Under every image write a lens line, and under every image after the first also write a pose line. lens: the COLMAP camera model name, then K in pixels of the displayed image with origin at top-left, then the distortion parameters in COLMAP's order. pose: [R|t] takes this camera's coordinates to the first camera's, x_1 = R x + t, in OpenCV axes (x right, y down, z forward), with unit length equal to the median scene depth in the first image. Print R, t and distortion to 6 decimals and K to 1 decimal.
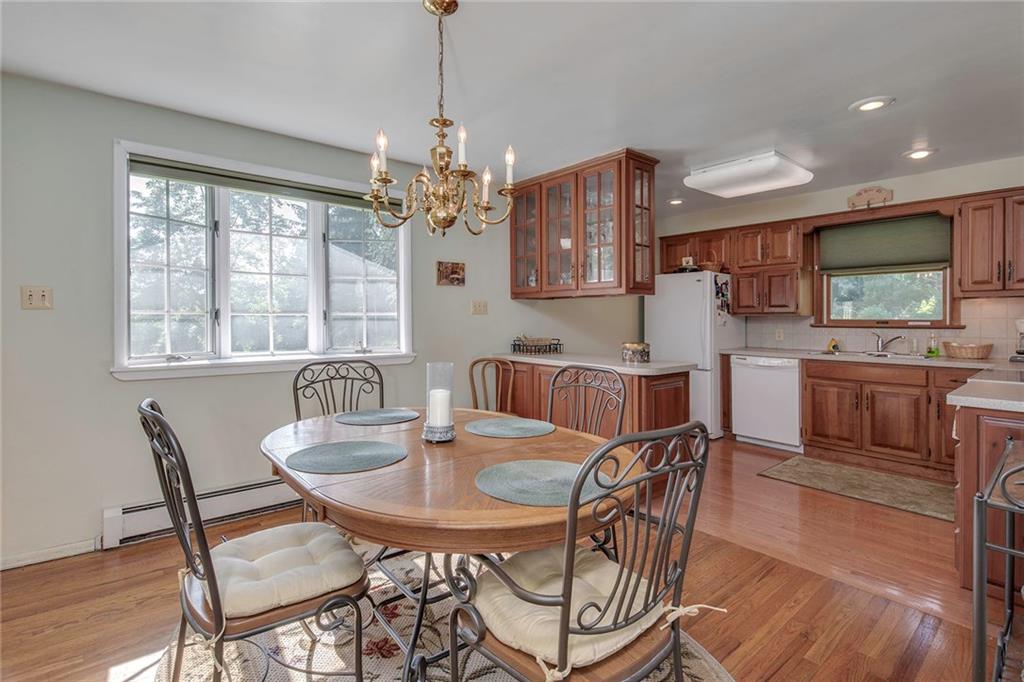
lens RADIAL K [[478.5, 0, 502.4], [0, 478.5, 320.7], [0, 0, 1]] dist [-0.031447, -0.001858]
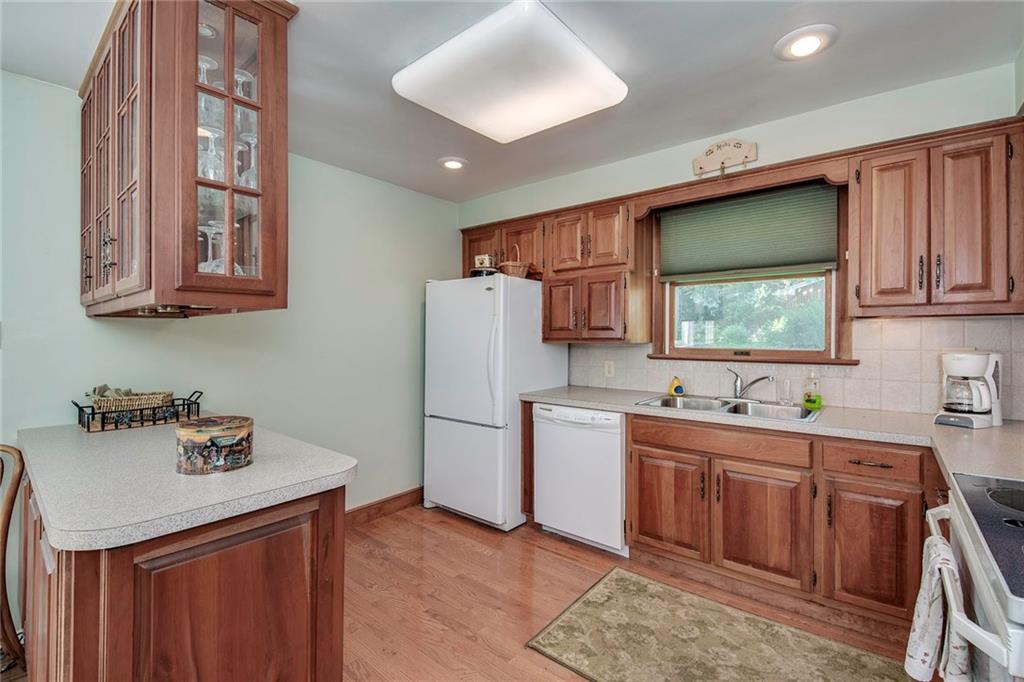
lens RADIAL K [[452.5, 0, 512.5], [0, 452.5, 341.8], [0, 0, 1]] dist [-0.009905, -0.002767]
pose [[0.978929, -0.002875, 0.204182, 0.367947], [0.001188, 0.999964, 0.008386, -0.019033], [-0.204199, -0.007966, 0.978897, 0.446451]]
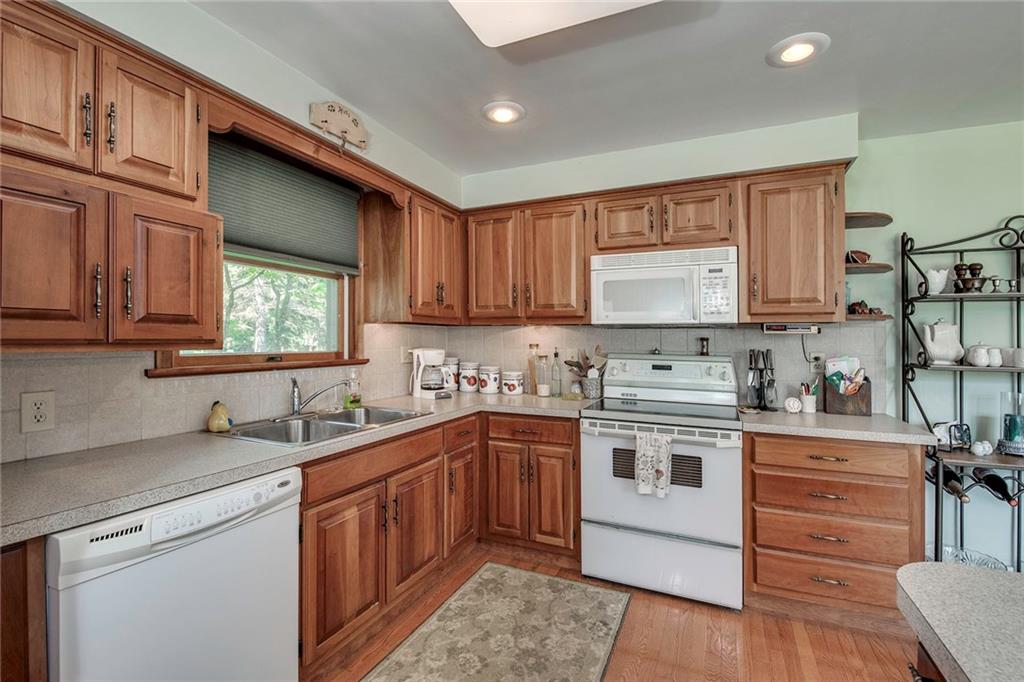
lens RADIAL K [[452.5, 0, 518.4], [0, 452.5, 328.4], [0, 0, 1]] dist [-0.009905, -0.002767]
pose [[-0.447854, 0.022802, 0.893816, 0.232707], [0.000604, 0.999682, -0.025200, -0.017996], [-0.894106, -0.010746, -0.447726, 1.017302]]
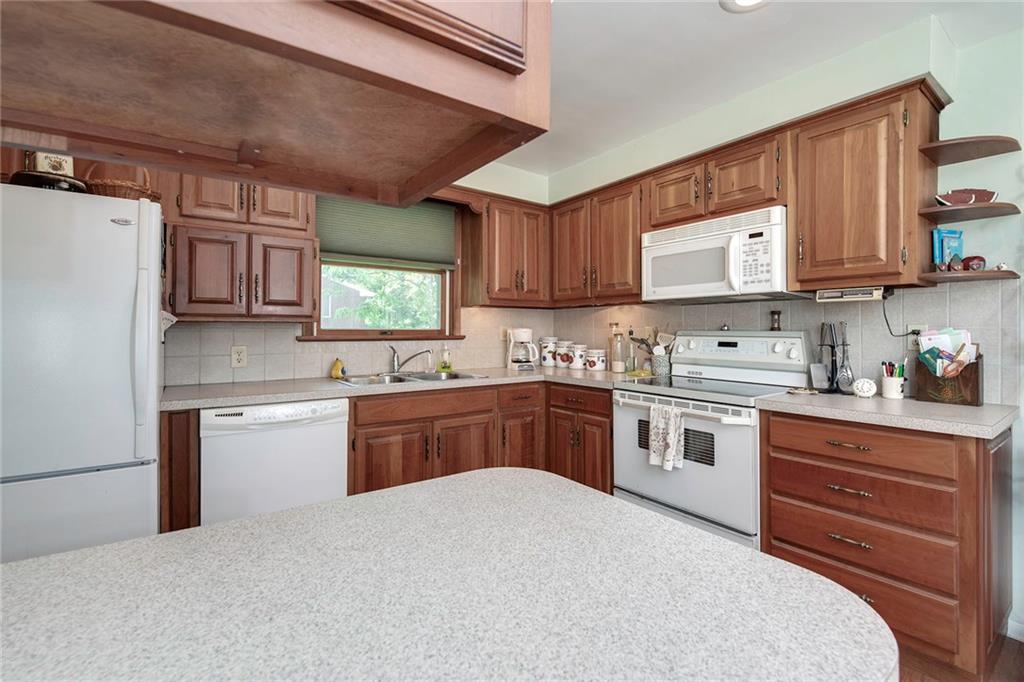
lens RADIAL K [[452.5, 0, 521.8], [0, 452.5, 315.4], [0, 0, 1]] dist [-0.009905, -0.002767]
pose [[0.044842, 0.038951, 0.998234, 0.096496], [0.007228, 0.999201, -0.039313, 0.006155], [-0.998968, 0.008978, 0.044525, 0.776669]]
